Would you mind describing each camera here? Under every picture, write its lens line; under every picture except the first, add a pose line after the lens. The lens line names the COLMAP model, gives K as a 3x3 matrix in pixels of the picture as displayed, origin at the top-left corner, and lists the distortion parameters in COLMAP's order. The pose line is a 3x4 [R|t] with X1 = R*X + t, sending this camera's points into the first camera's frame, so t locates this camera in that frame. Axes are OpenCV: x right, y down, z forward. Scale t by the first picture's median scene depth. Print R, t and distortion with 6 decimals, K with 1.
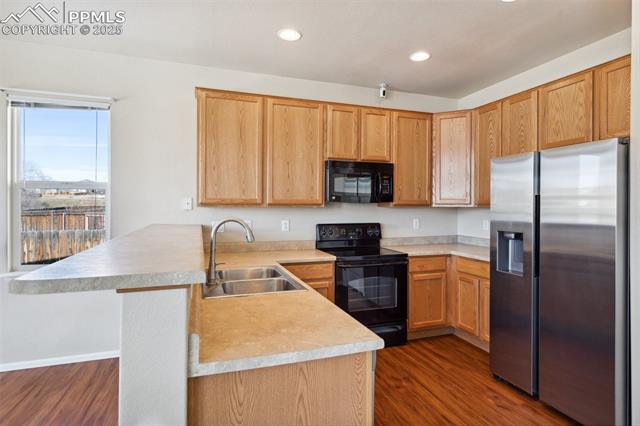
lens RADIAL K [[346.0, 0, 320.0], [0, 346.0, 213.0], [0, 0, 1]] dist [0.002260, -0.000487]
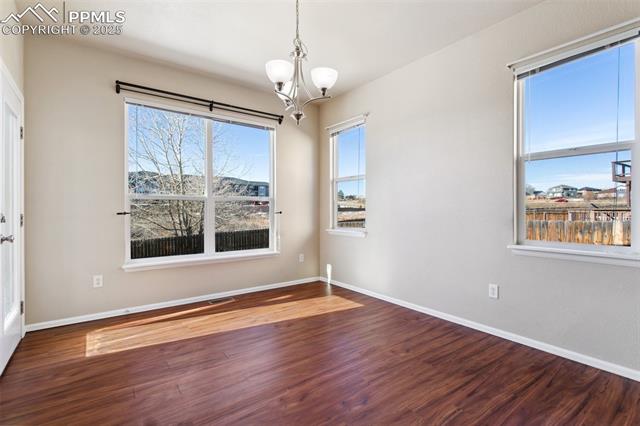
lens RADIAL K [[302.9, 0, 319.5], [0, 302.9, 210.0], [0, 0, 1]] dist [0.002304, 0.000942]
pose [[0.297171, -0.009704, -0.954775, -0.219101], [-0.005436, 0.999915, -0.011854, 0.082613], [0.954809, 0.008713, 0.297093, 0.188199]]
